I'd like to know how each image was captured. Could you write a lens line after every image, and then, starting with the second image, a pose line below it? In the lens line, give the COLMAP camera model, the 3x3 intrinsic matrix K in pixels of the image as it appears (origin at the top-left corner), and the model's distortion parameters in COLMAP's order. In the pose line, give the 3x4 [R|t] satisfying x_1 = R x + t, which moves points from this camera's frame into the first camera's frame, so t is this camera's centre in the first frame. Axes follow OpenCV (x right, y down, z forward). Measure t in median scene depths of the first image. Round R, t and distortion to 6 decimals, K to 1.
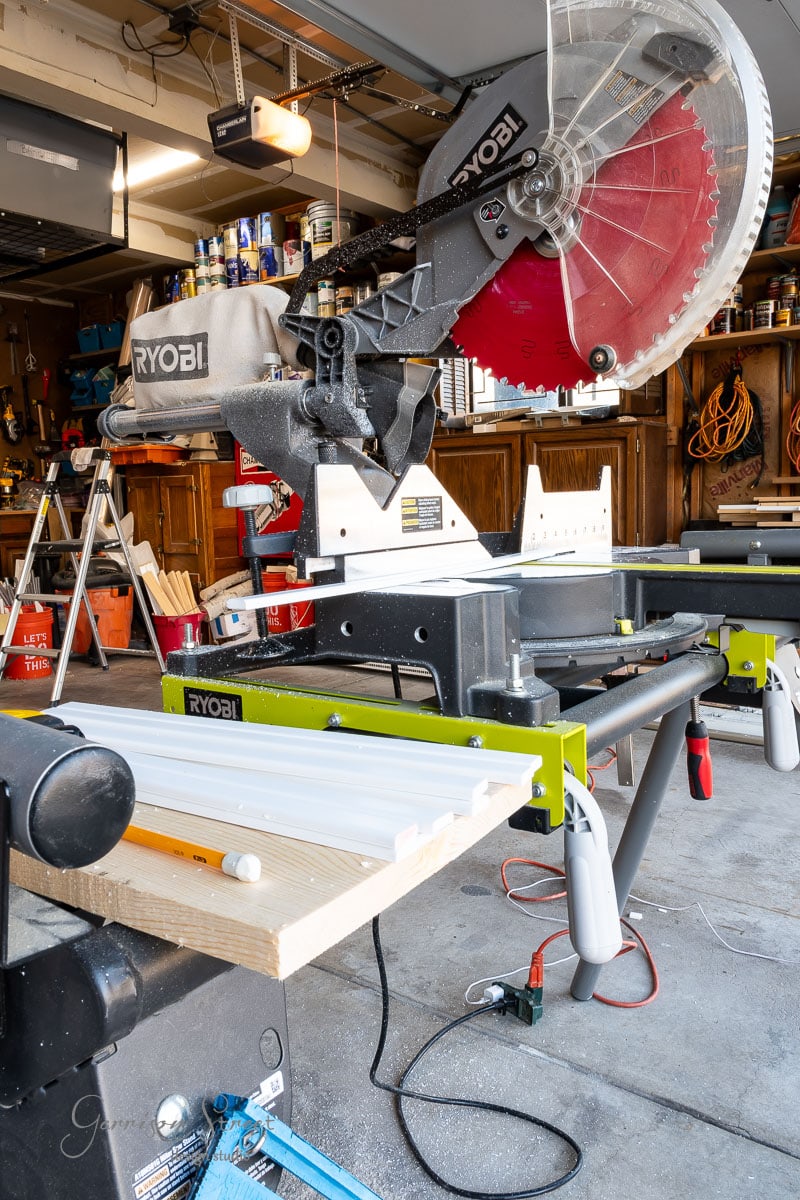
lens RADIAL K [[889.3, 0, 373.9], [0, 889.3, 595.9], [0, 0, 1]] dist [0.005970, 0.000714]
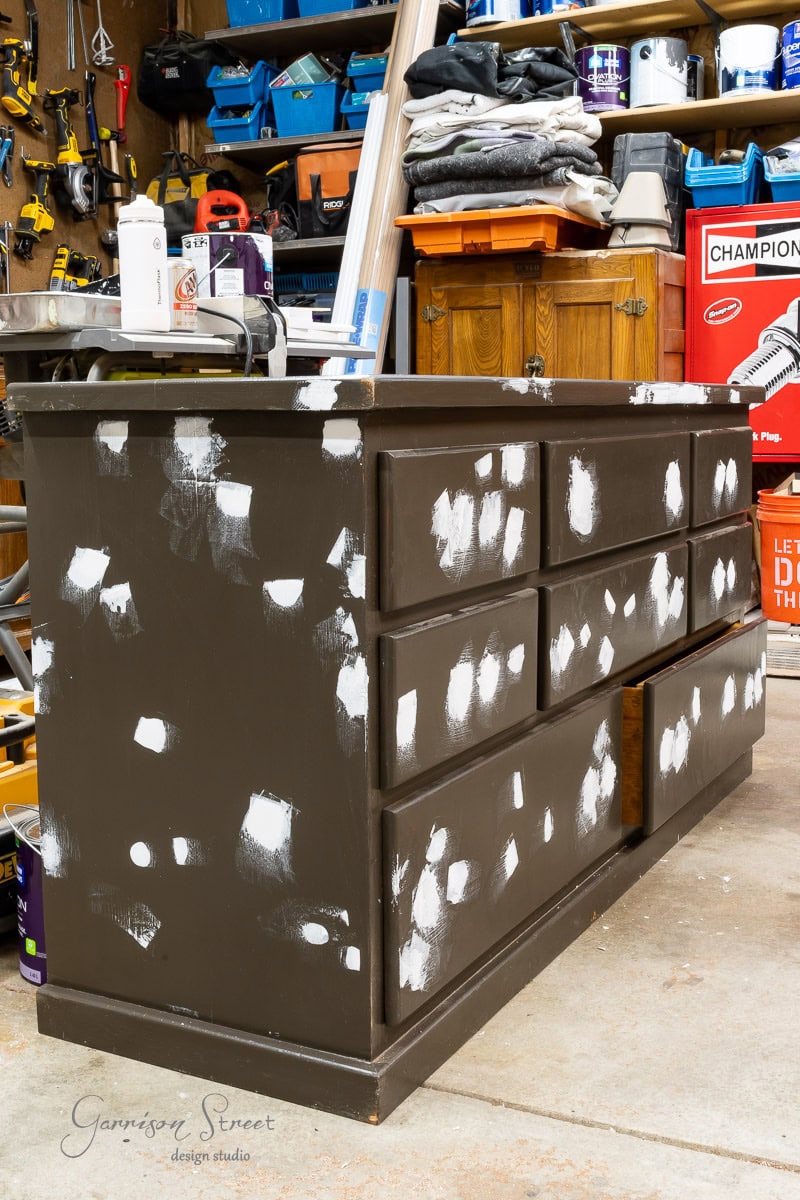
lens RADIAL K [[1352.8, 0, 402.4], [0, 1352.8, 593.1], [0, 0, 1]] dist [-0.014737, 0.000000]
pose [[0.985827, -0.004591, 0.167700, -0.868285], [0.000186, 0.999655, 0.026272, 0.013039], [-0.167763, -0.025869, 0.985488, 0.670324]]
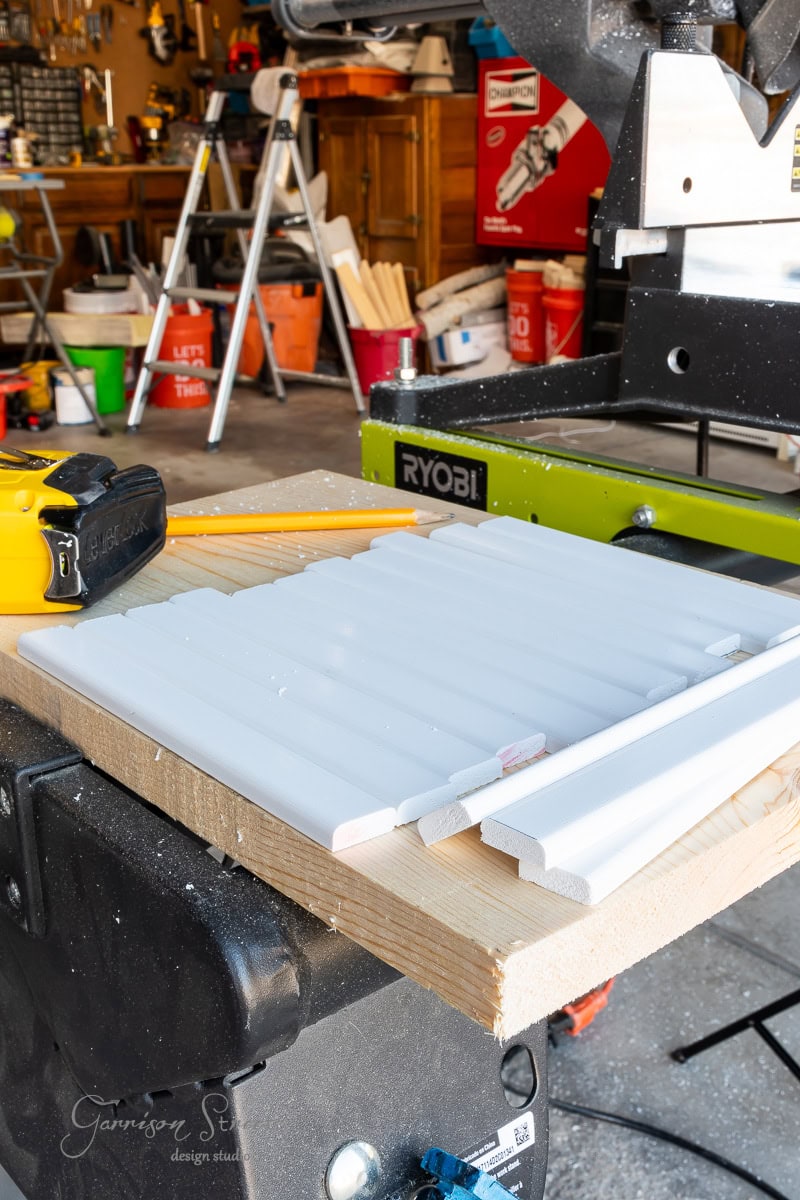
lens RADIAL K [[1277.1, 0, 395.1], [0, 1277.1, 596.1], [0, 0, 1]] dist [0.003116, 0.000000]
pose [[0.977260, 0.089902, -0.192045, -0.002373], [-0.045413, 0.973396, 0.224584, 0.000527], [0.207126, -0.210756, 0.955343, 0.009325]]
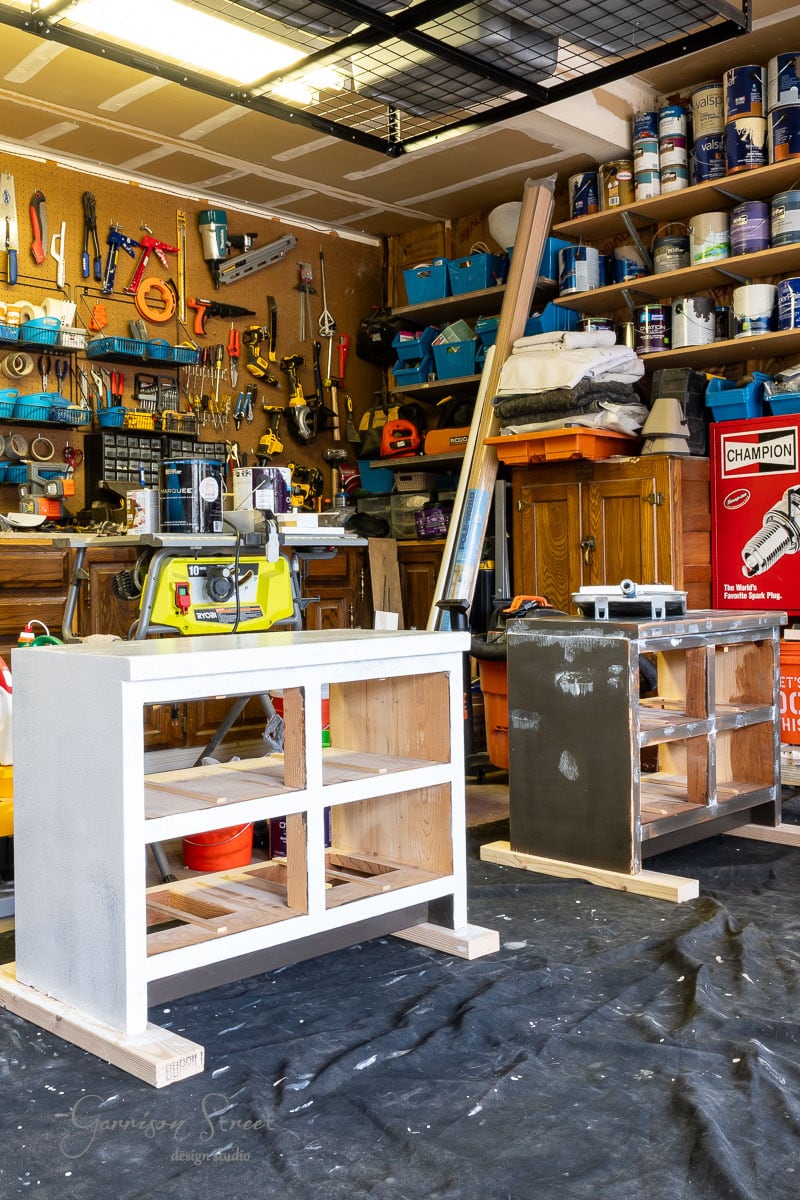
lens RADIAL K [[1181.9, 0, 394.6], [0, 1181.9, 598.7], [0, 0, 1]] dist [0.000872, 0.000000]
pose [[0.992167, 0.015169, -0.123992, -0.552595], [-0.025834, 0.996058, -0.084865, 0.037501], [0.122216, 0.087403, 0.988648, 0.384257]]
